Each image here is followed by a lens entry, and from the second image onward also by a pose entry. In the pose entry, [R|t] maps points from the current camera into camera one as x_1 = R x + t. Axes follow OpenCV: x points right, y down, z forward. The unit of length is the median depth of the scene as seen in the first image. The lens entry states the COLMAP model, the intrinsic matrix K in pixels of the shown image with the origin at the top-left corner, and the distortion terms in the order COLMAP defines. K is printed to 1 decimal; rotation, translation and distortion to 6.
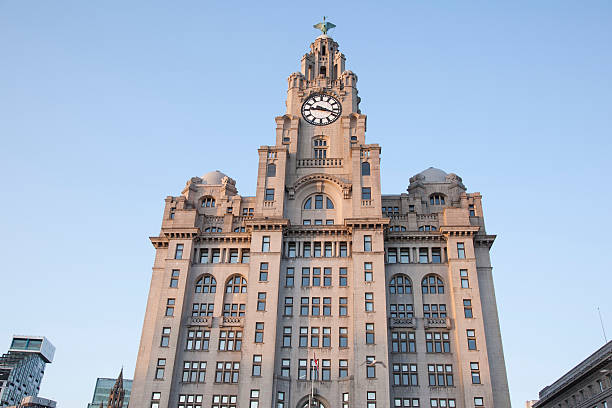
lens RADIAL K [[578.8, 0, 354.7], [0, 578.8, 188.6], [0, 0, 1]] dist [-0.006424, -0.005181]
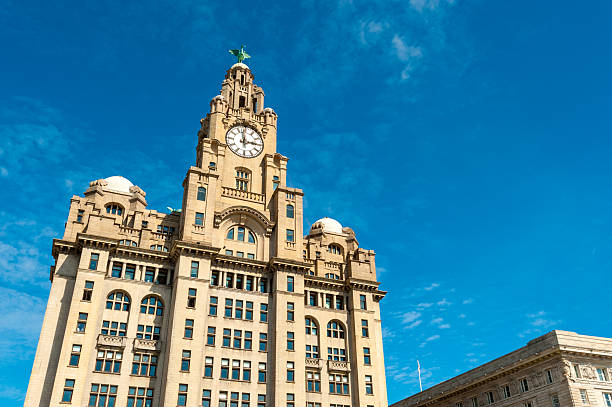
lens RADIAL K [[578.8, 0, 354.7], [0, 578.8, 188.1], [0, 0, 1]] dist [-0.006424, -0.005181]
pose [[0.883820, 0.214866, 0.415566, -0.340571], [-0.193214, 0.976640, -0.094040, 0.001309], [-0.426064, 0.002821, 0.904689, 0.000310]]
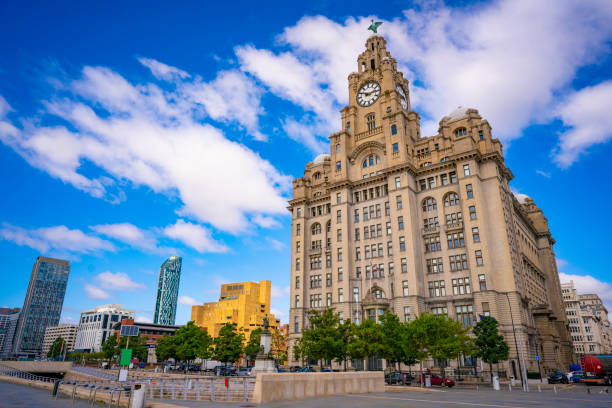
lens RADIAL K [[448.5, 0, 350.0], [0, 448.5, 186.5], [0, 0, 1]] dist [-0.005935, -0.001025]
pose [[0.841693, -0.225807, -0.490474, 0.464651], [0.294055, 0.953533, 0.065630, -0.005993], [0.452863, -0.199467, 0.868981, -0.039040]]
